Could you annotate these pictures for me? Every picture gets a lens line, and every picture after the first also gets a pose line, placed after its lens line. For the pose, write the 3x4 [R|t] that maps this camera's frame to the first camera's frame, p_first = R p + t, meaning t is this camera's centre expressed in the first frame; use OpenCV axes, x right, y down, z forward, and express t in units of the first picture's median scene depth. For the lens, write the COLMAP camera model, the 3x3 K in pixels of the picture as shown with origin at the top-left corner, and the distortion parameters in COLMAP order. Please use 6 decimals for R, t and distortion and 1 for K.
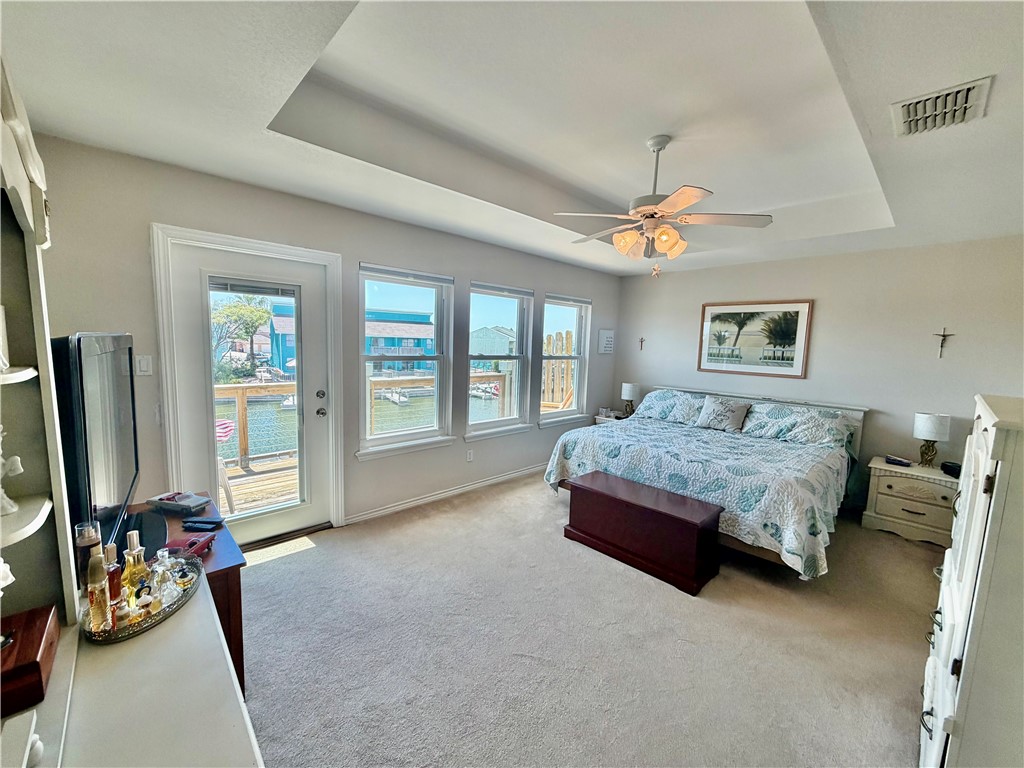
lens RADIAL K [[408.4, 0, 511.8], [0, 408.4, 385.6], [0, 0, 1]] dist [-0.003068, 0.000331]
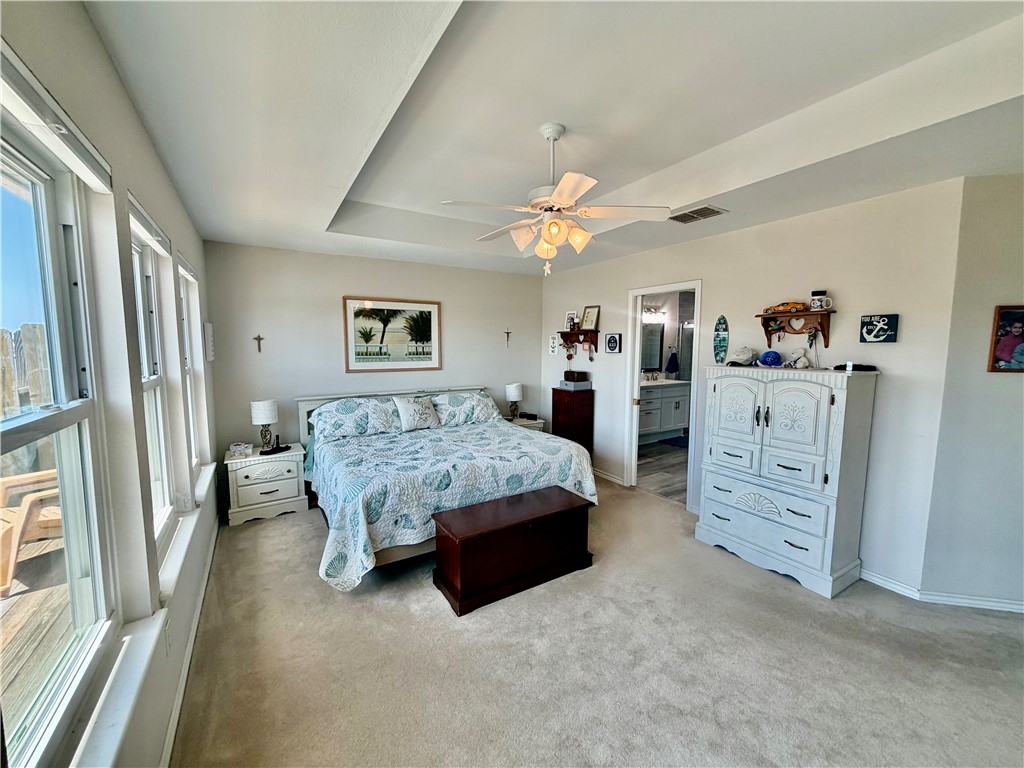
lens RADIAL K [[408.4, 0, 510.8], [0, 408.4, 384.1], [0, 0, 1]] dist [-0.003068, 0.000331]
pose [[0.206329, -0.126222, 0.970307, -0.368239], [0.110982, 0.988265, 0.104958, -0.074042], [-0.972168, 0.086031, 0.217916, 0.534548]]
